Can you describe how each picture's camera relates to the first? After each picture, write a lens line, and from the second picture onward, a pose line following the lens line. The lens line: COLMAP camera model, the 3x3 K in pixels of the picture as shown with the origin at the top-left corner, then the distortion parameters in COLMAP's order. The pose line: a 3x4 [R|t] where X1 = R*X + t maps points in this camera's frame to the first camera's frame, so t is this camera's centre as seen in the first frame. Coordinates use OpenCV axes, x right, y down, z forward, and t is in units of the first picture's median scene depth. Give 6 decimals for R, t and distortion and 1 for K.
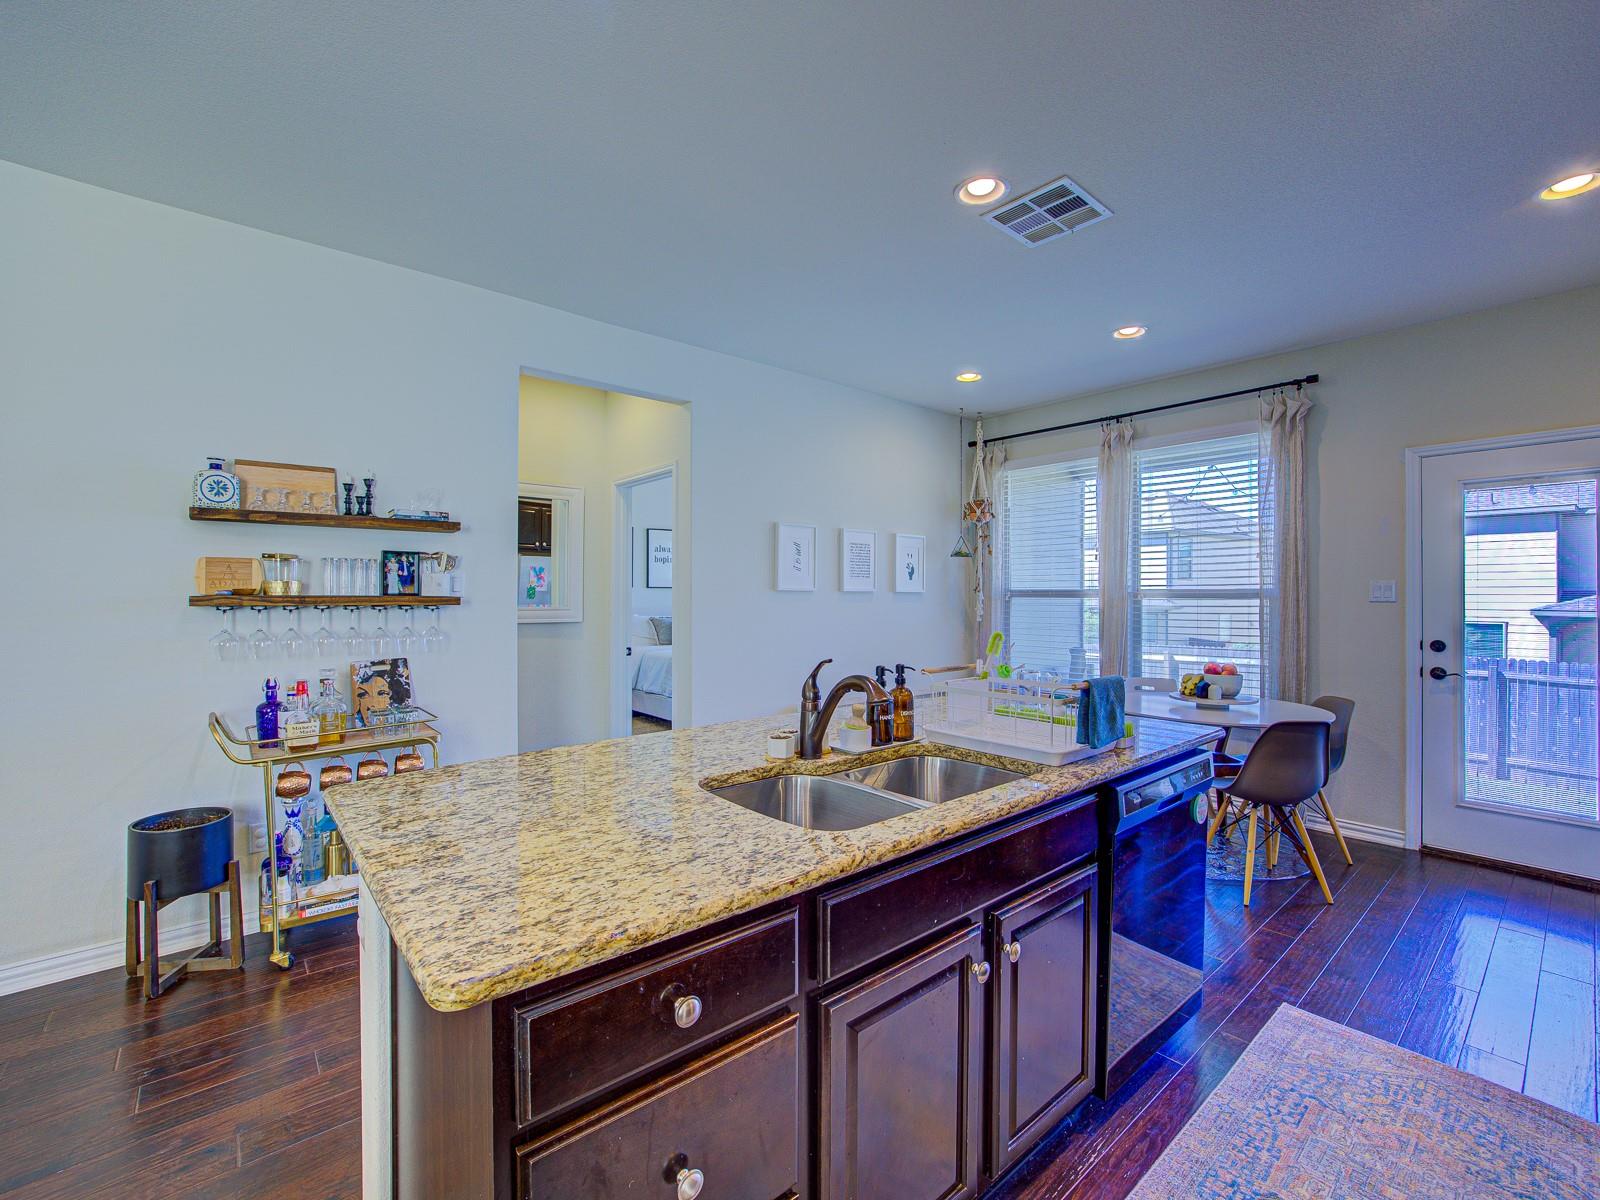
lens RADIAL K [[700.0, 0, 810.8], [0, 700.0, 594.5], [0, 0, 1]] dist [-0.041251, 0.014277]
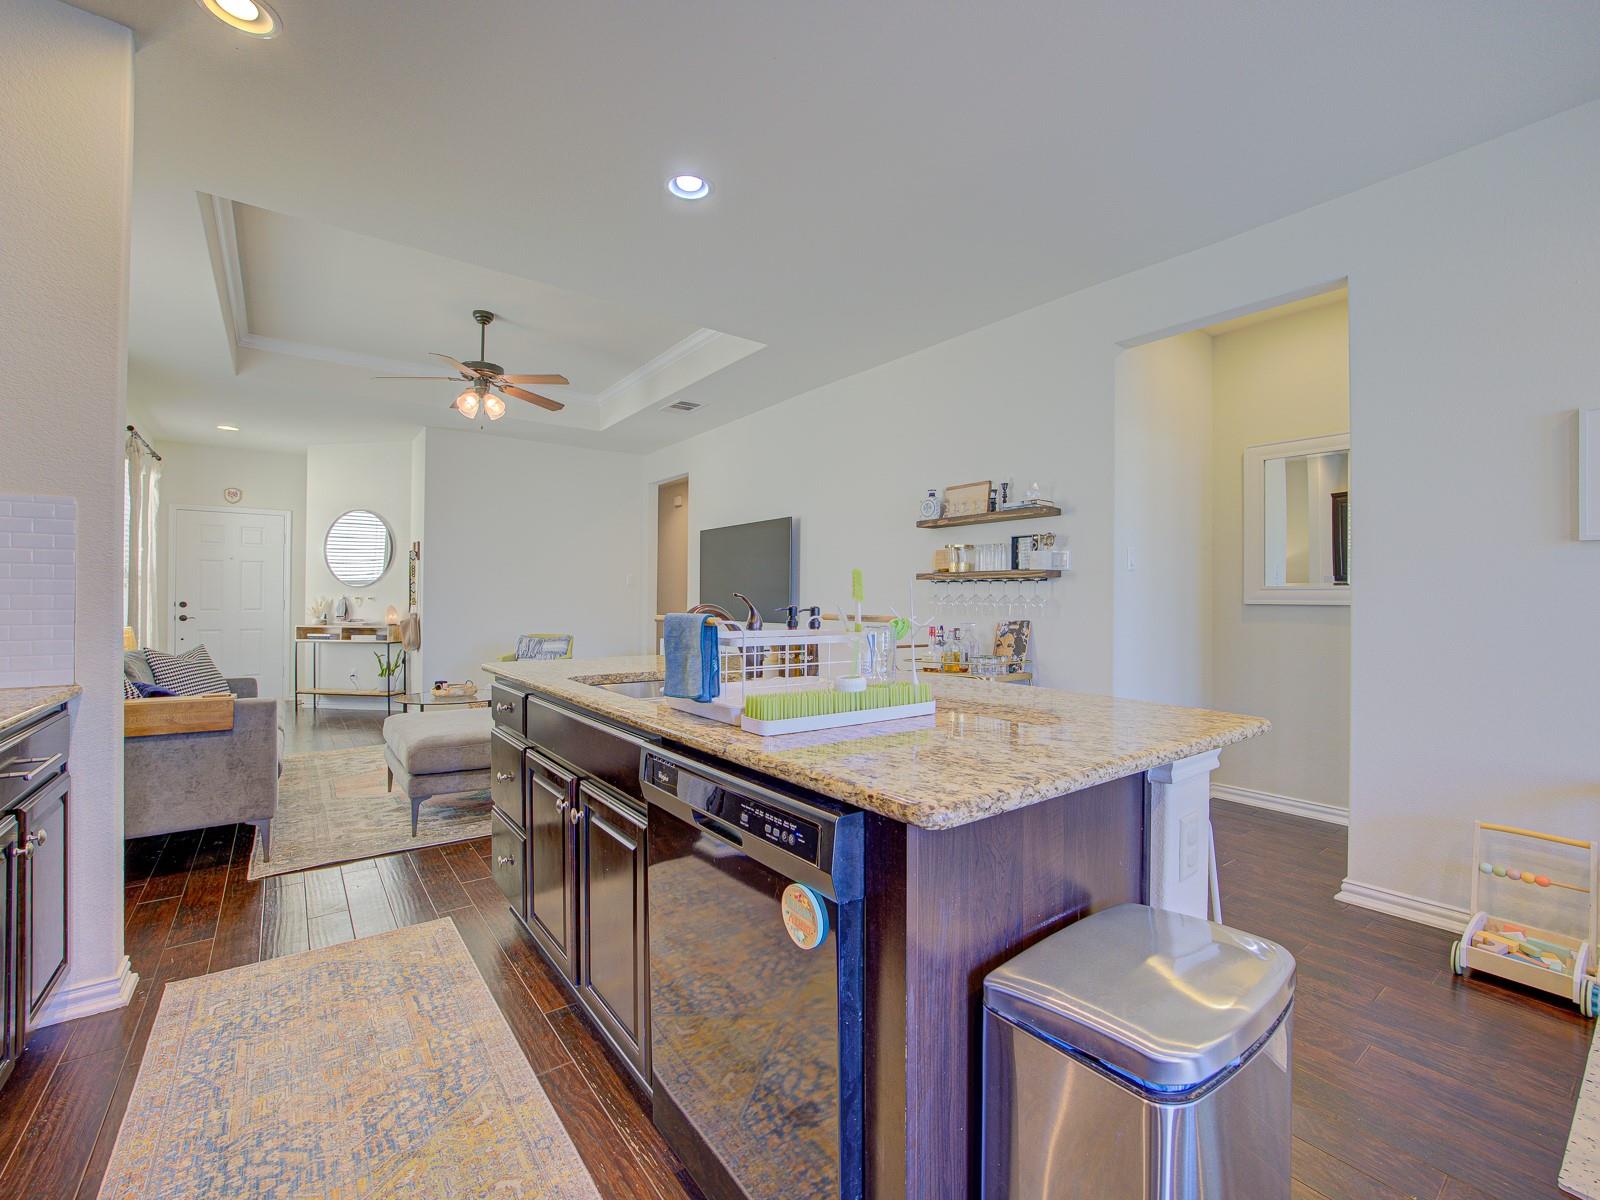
lens RADIAL K [[700.0, 0, 808.9], [0, 700.0, 595.6], [0, 0, 1]] dist [-0.041251, 0.014277]
pose [[-0.059512, -0.009716, -0.998180, 0.528517], [-0.005486, 0.999941, -0.009407, 0.046537], [0.998213, 0.004916, -0.059562, 0.519599]]
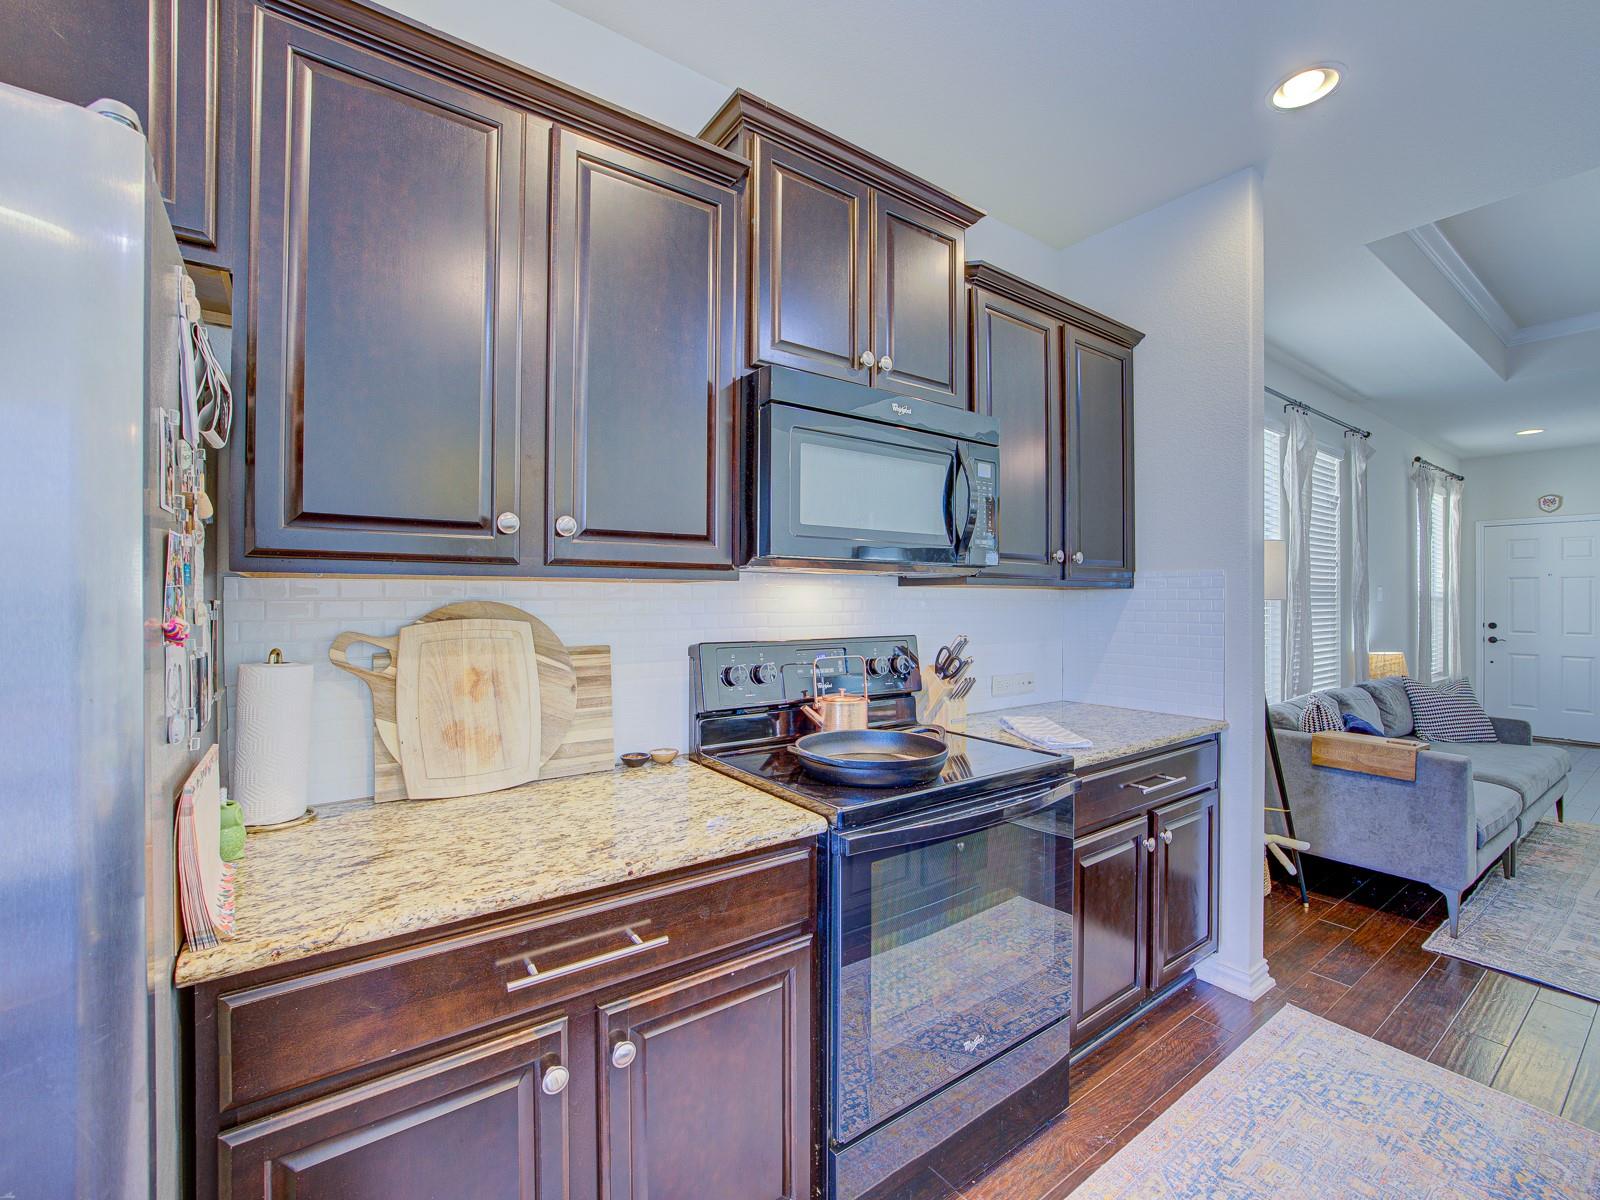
lens RADIAL K [[700.0, 0, 809.7], [0, 700.0, 595.9], [0, 0, 1]] dist [-0.041251, 0.014277]
pose [[-0.996682, -0.005574, 0.081201, 0.394761], [-0.005906, 0.999975, -0.003841, 0.004027], [-0.081178, -0.004308, -0.996690, 0.603926]]
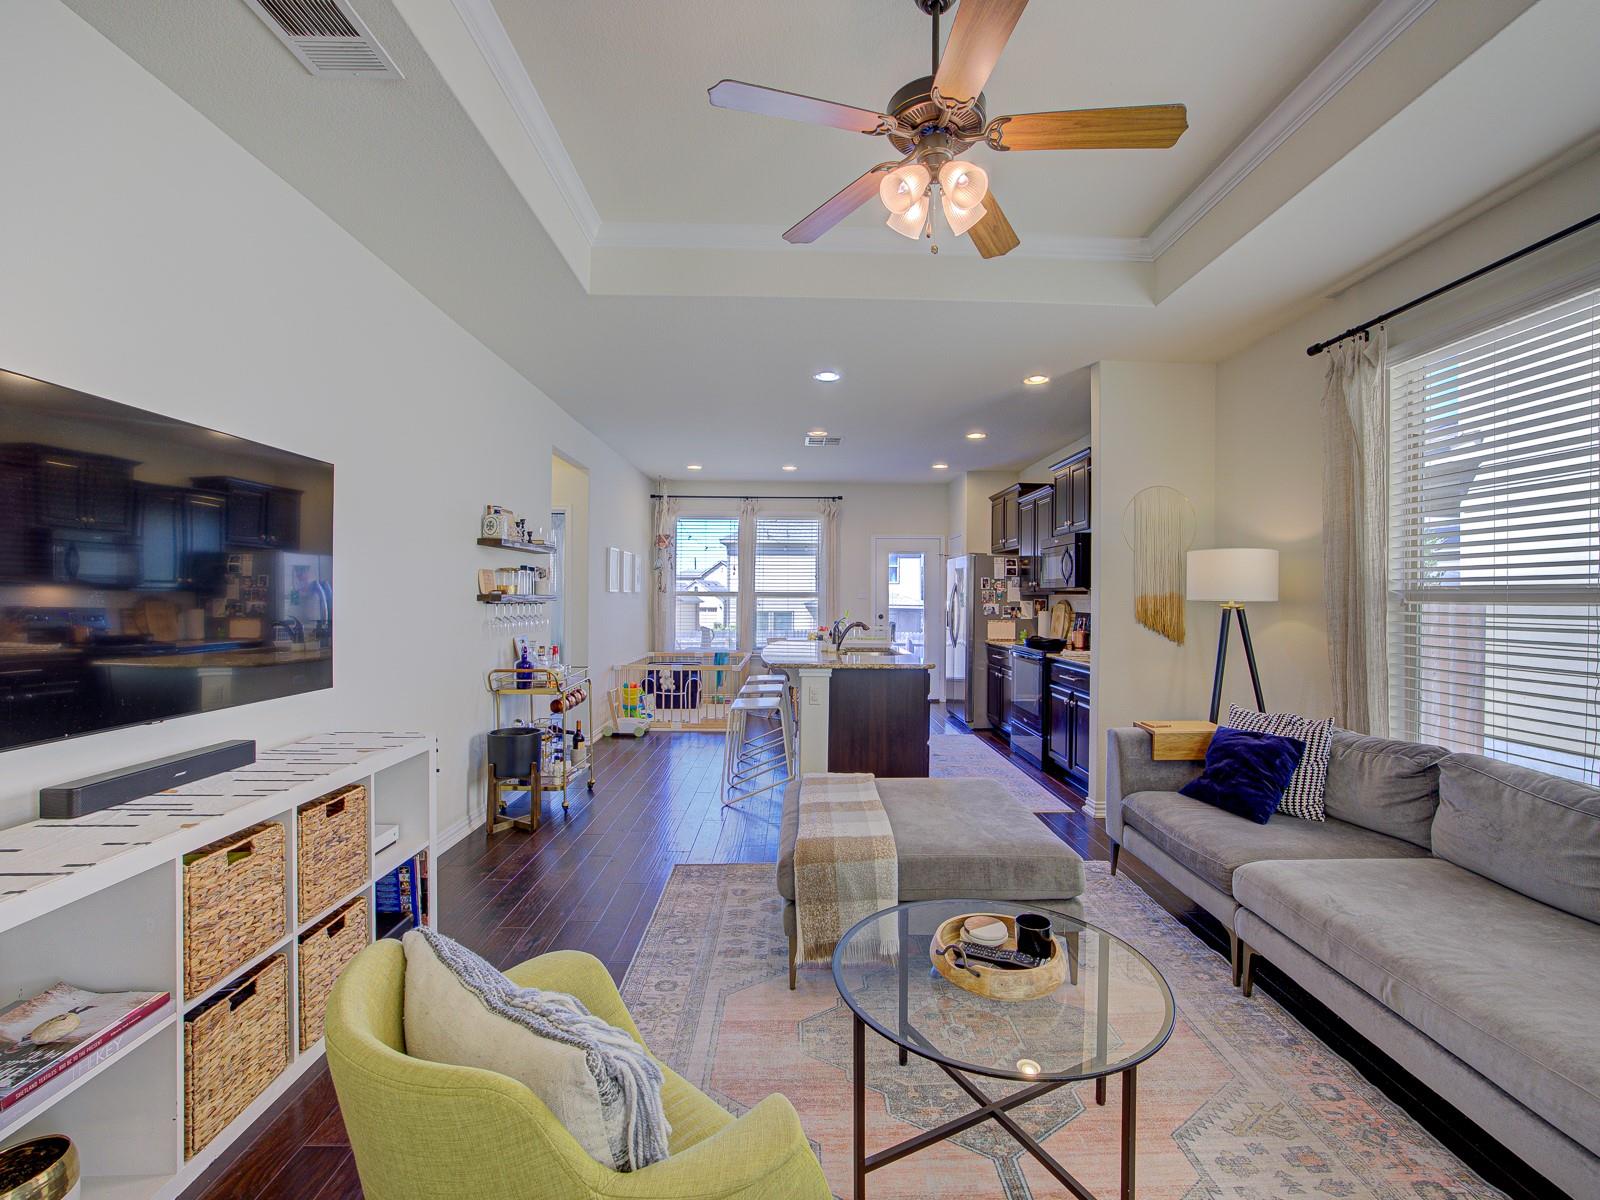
lens RADIAL K [[700.0, 0, 810.7], [0, 700.0, 595.6], [0, 0, 1]] dist [-0.041251, 0.014277]
pose [[0.636458, 0.003095, 0.771305, -1.053297], [-0.006563, 0.999977, 0.001403, -0.001937], [-0.771283, -0.005955, 0.636464, -0.358937]]
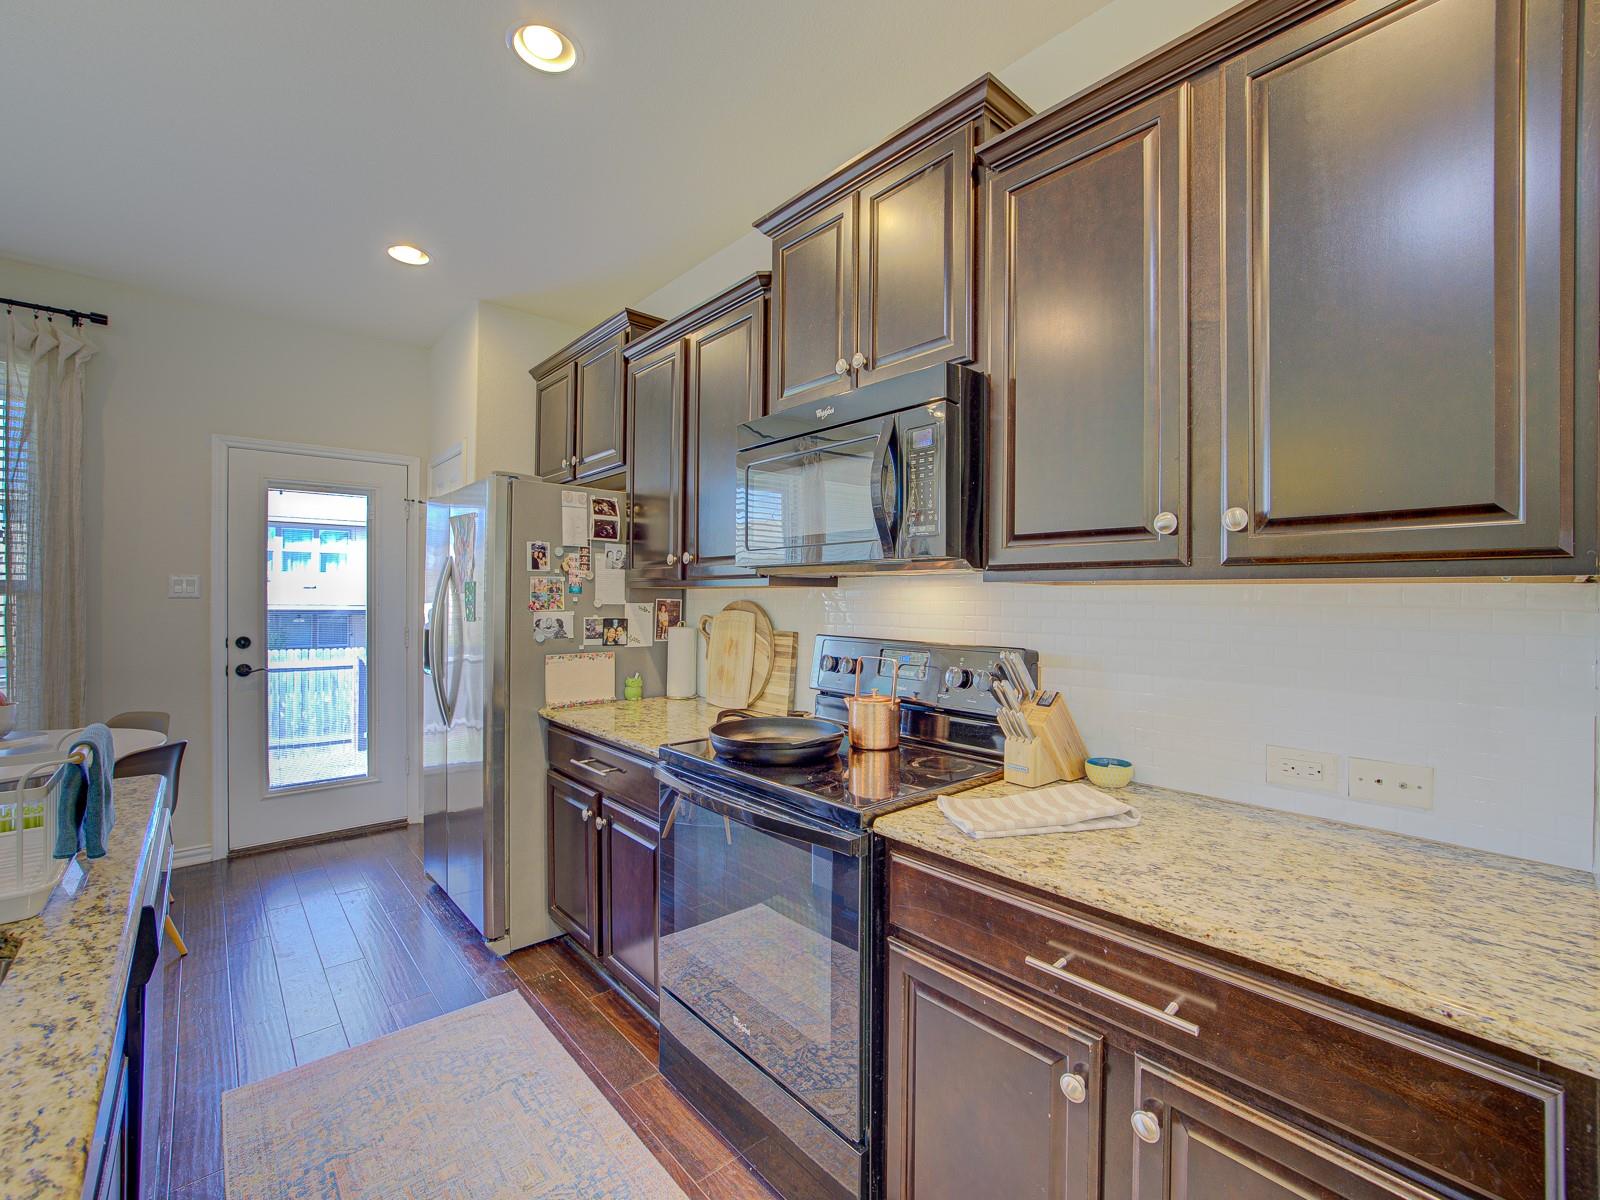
lens RADIAL K [[700.0, 0, 809.8], [0, 700.0, 595.6], [0, 0, 1]] dist [-0.041251, 0.014277]
pose [[-0.012377, -0.001033, 0.999923, -0.069059], [-0.007833, 0.999969, 0.000936, 0.000469], [-0.999893, -0.007821, -0.012384, 0.177250]]
